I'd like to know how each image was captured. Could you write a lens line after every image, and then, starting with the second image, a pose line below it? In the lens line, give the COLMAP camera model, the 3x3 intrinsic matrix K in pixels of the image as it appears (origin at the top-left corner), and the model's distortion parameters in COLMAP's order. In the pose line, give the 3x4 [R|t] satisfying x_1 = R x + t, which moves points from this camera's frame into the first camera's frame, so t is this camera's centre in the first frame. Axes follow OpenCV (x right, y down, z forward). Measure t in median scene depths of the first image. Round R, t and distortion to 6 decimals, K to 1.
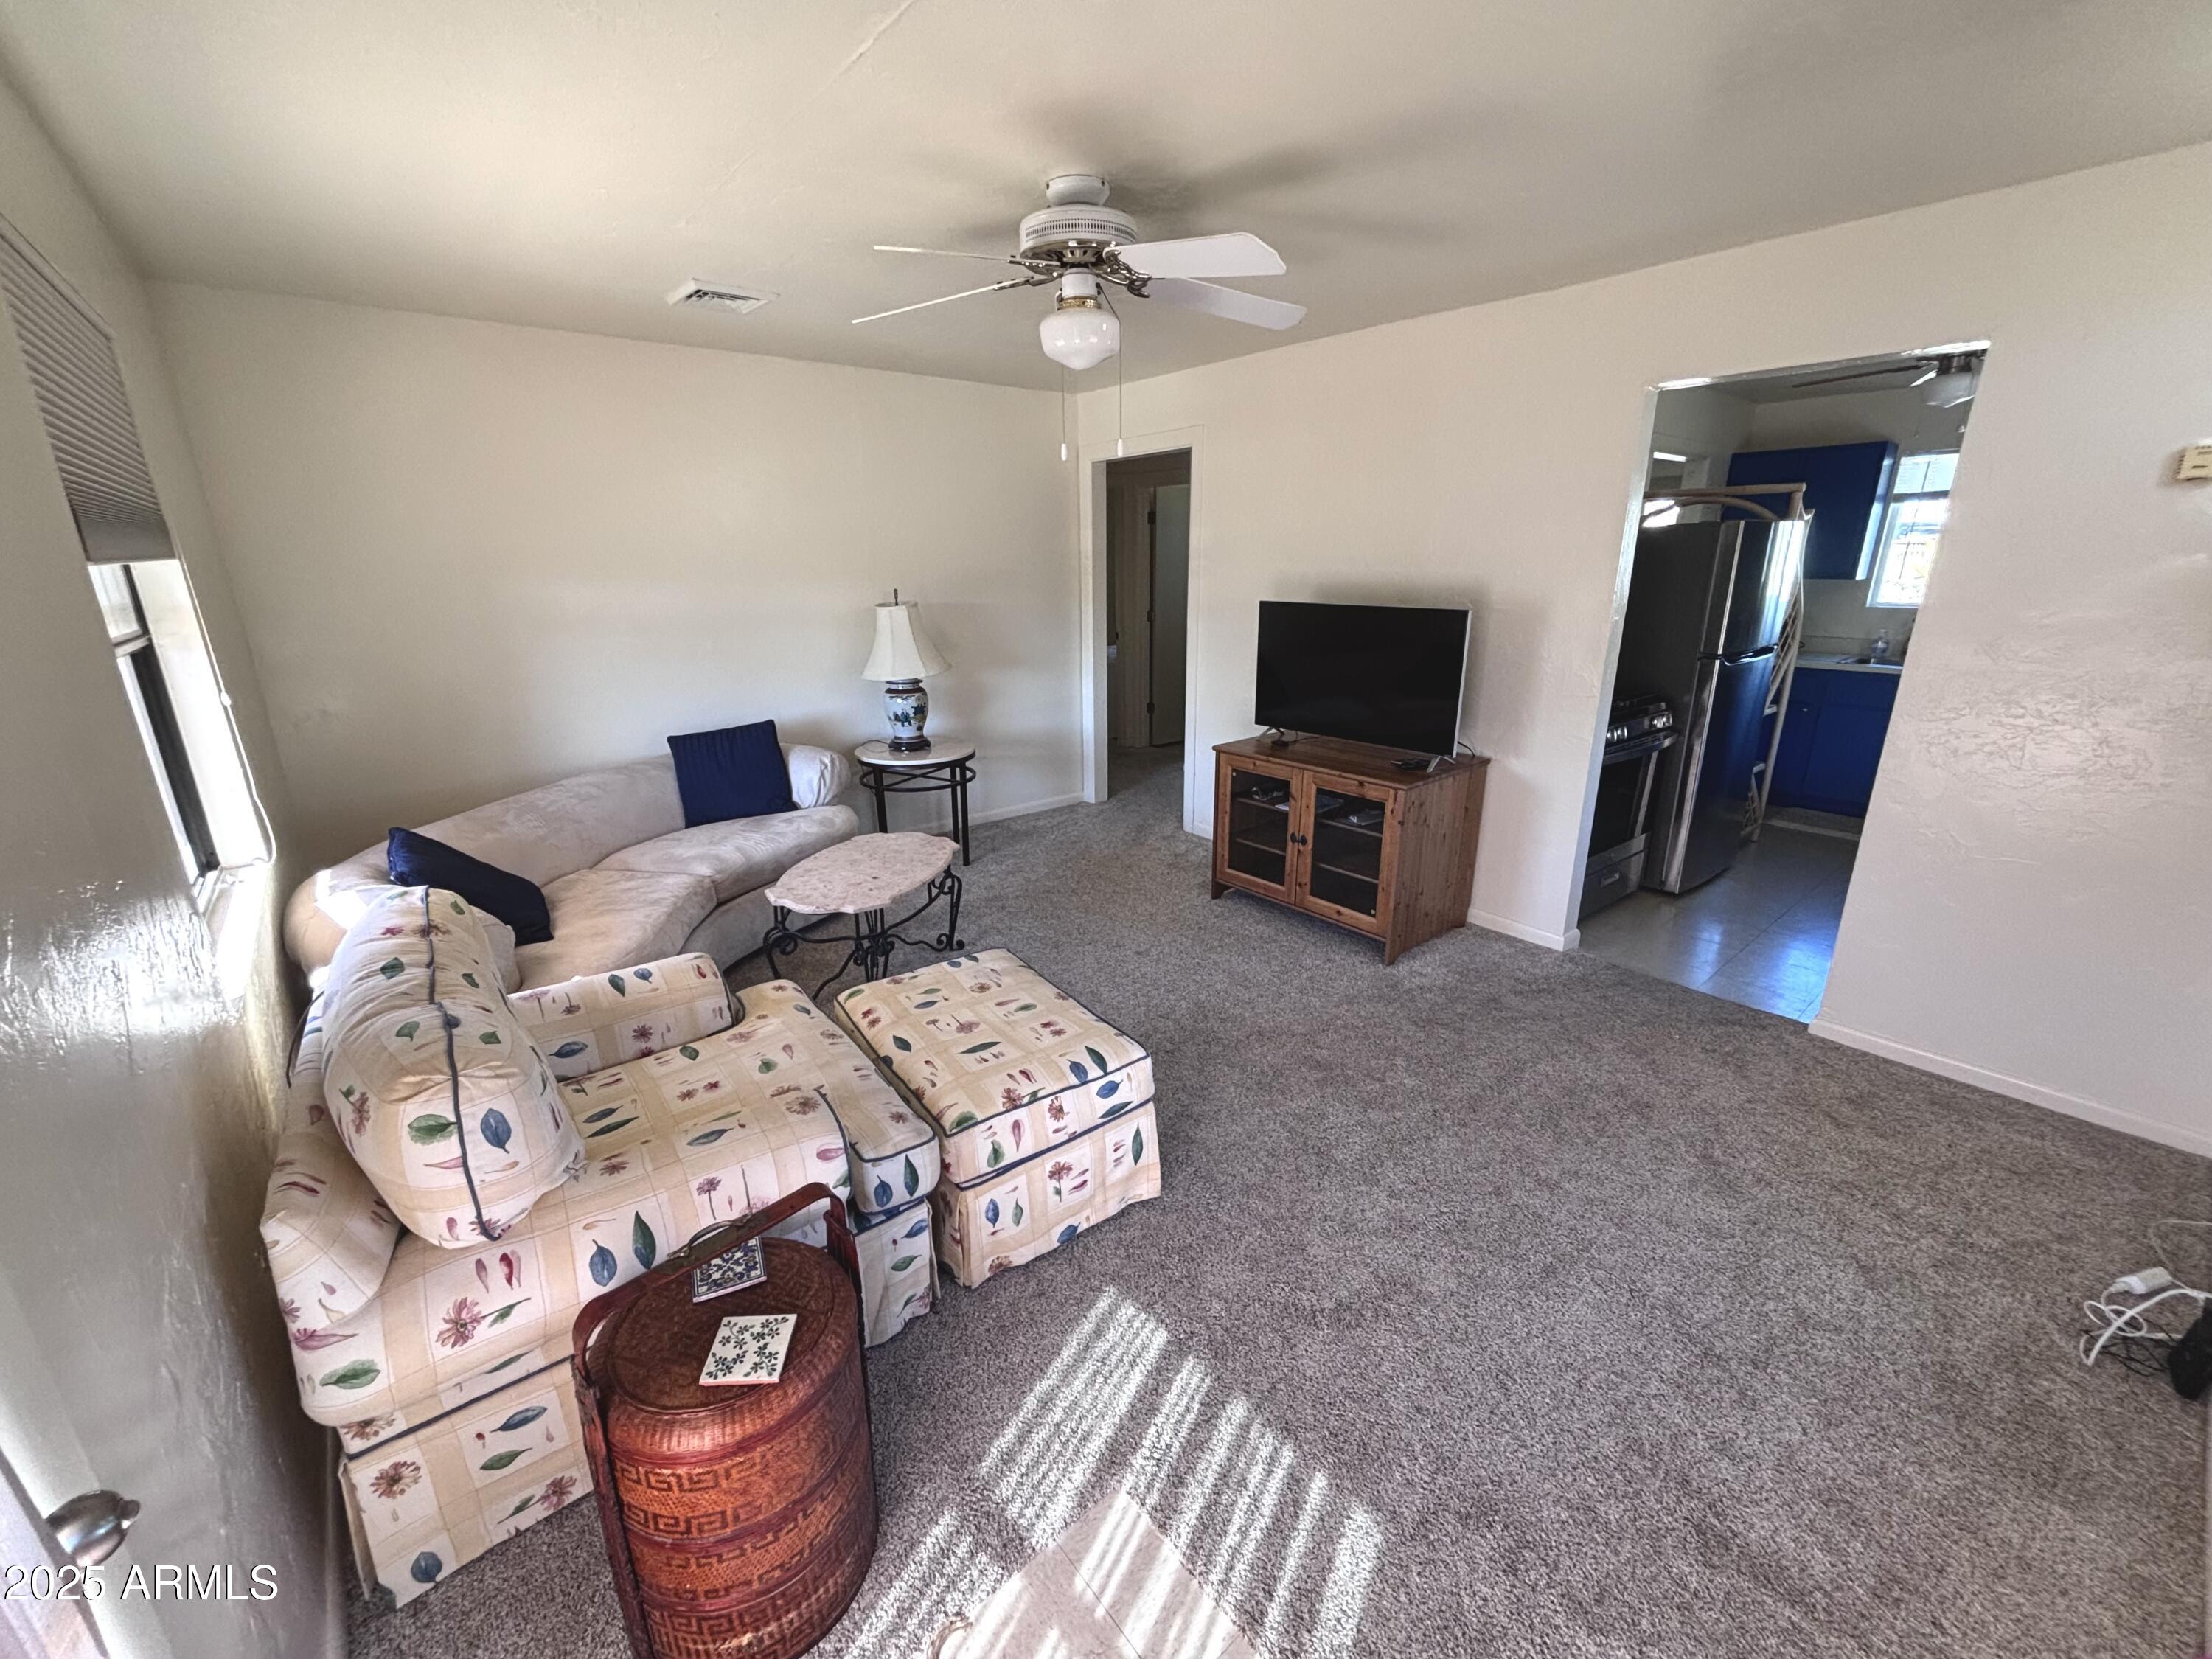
lens RADIAL K [[894.8, 0, 1101.5], [0, 894.8, 819.6], [0, 0, 1]] dist [0.002897, -0.001511]
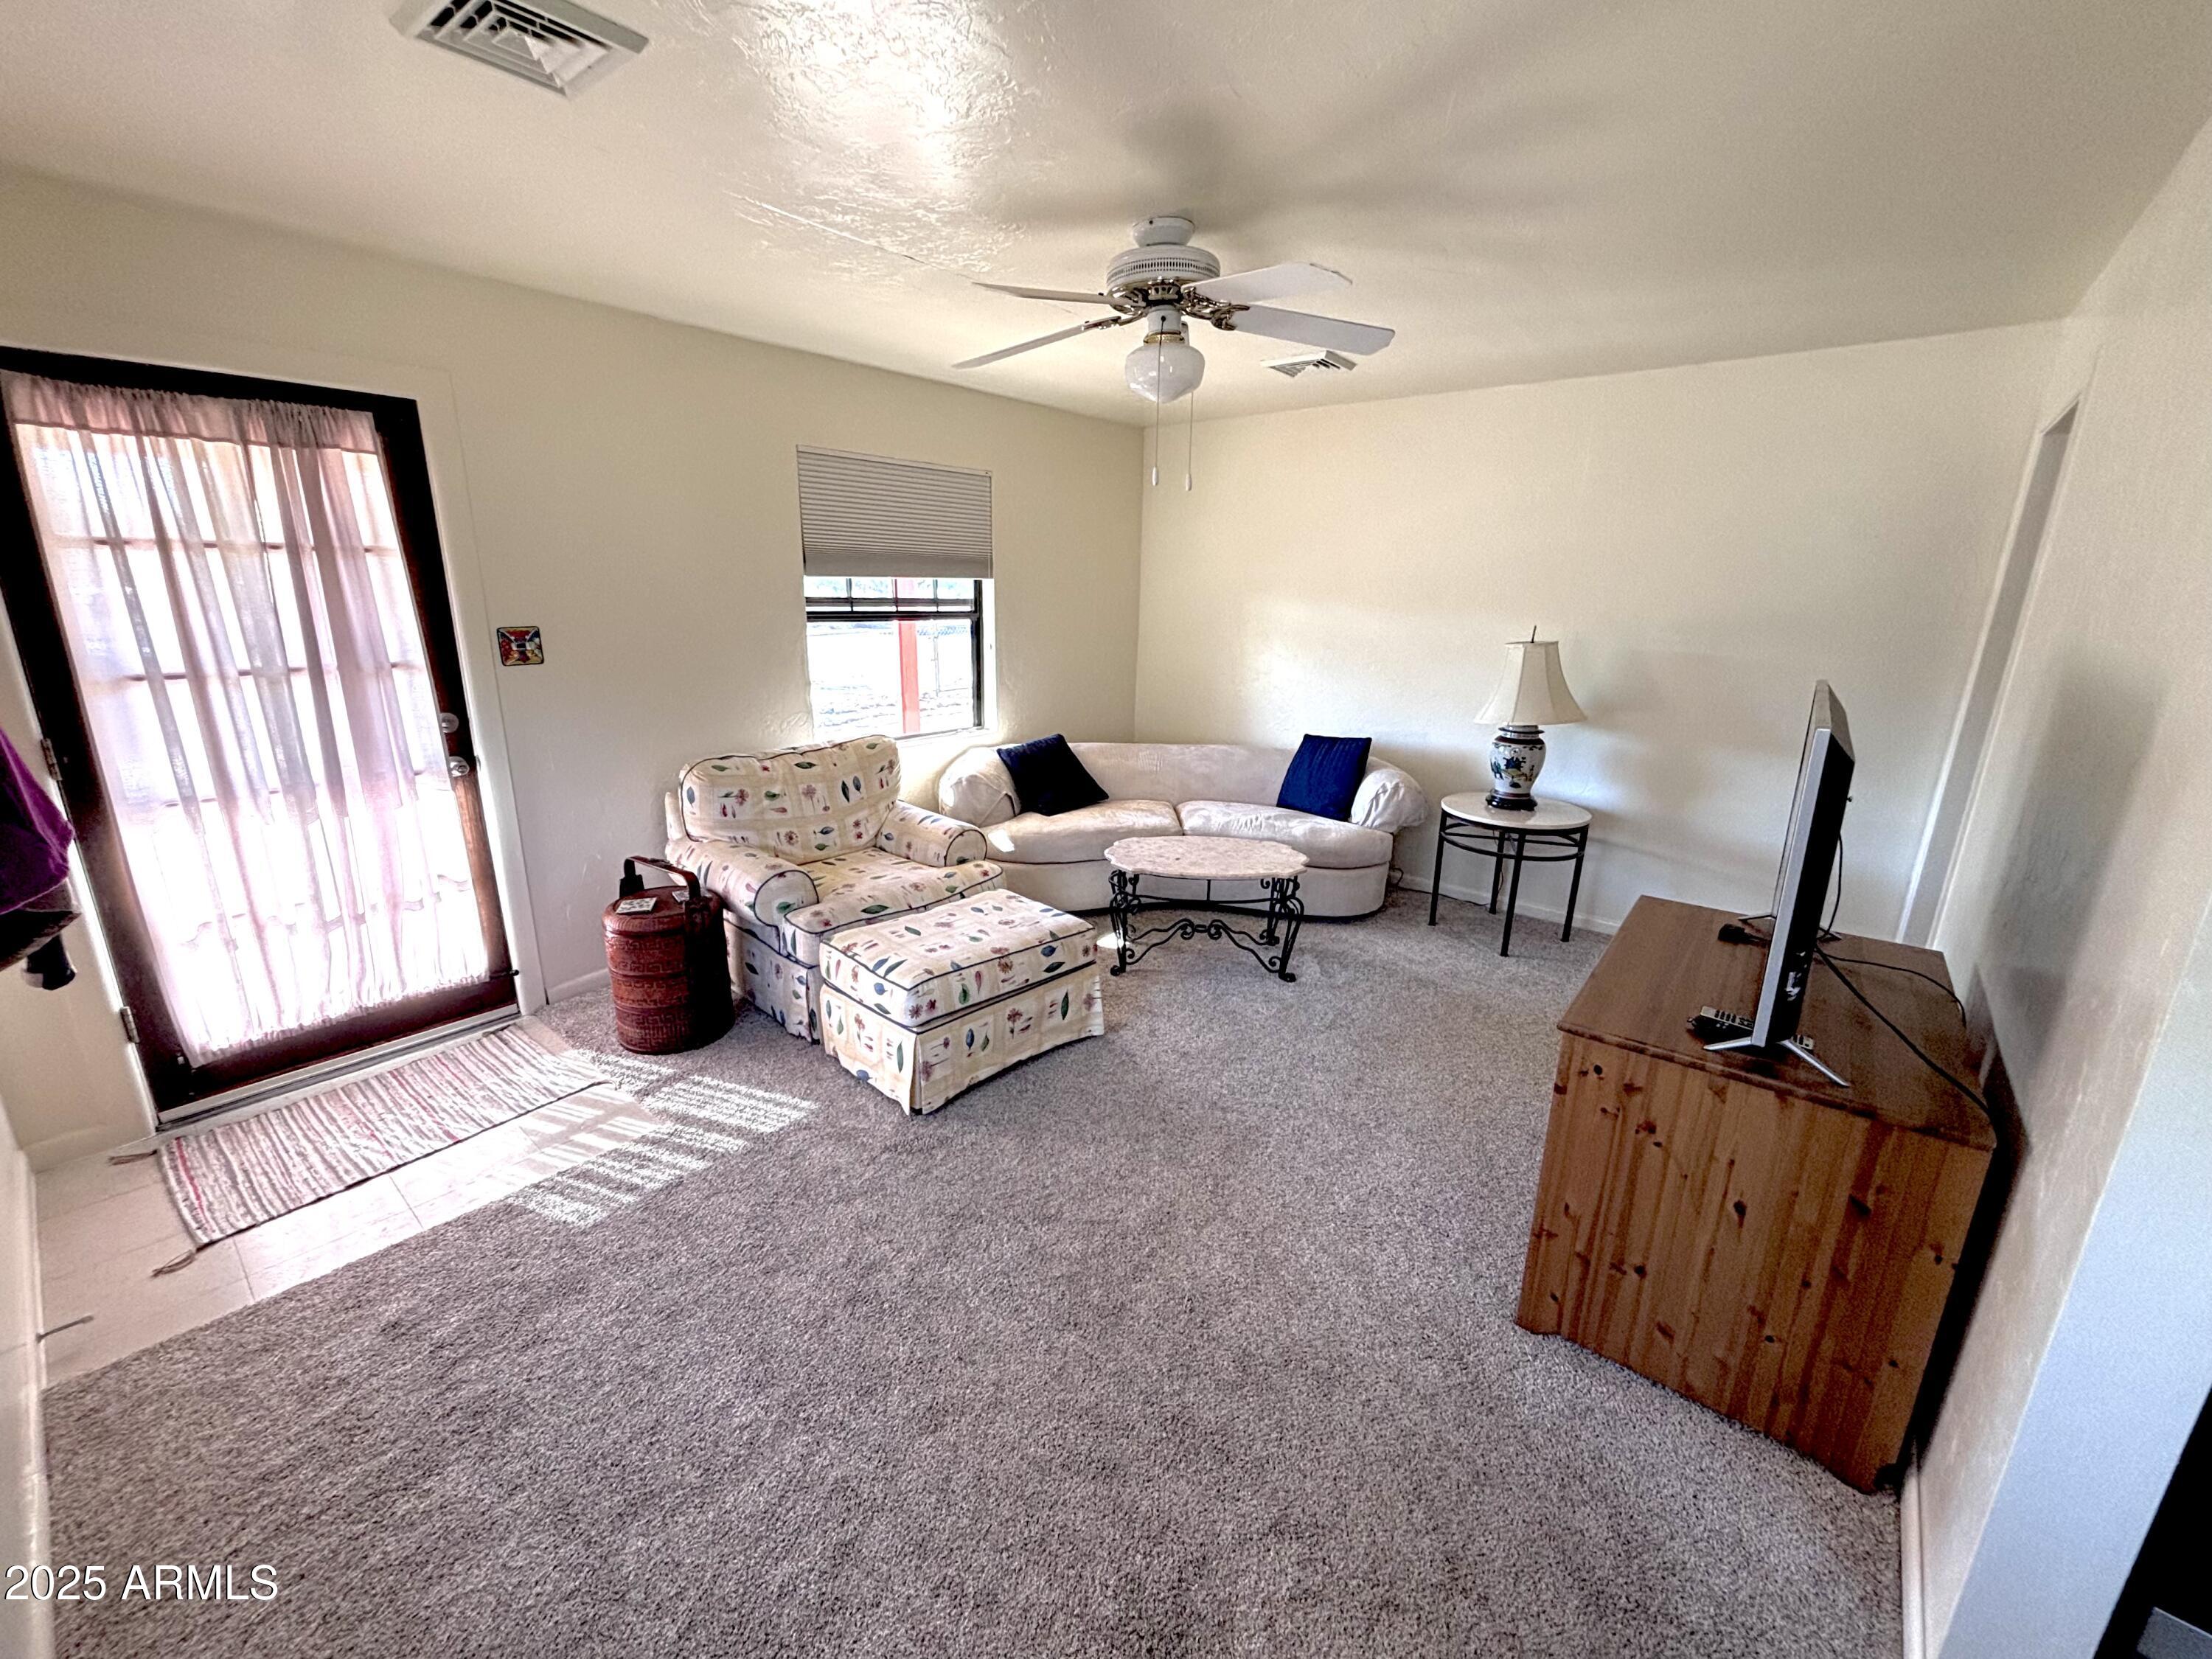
lens RADIAL K [[894.8, 0, 1101.7], [0, 894.8, 834.2], [0, 0, 1]] dist [0.002897, -0.001511]
pose [[0.174913, 0.275425, -0.945276, 1.071621], [-0.297073, 0.930096, 0.216031, -0.243147], [0.938698, 0.243029, 0.244507, 0.822646]]
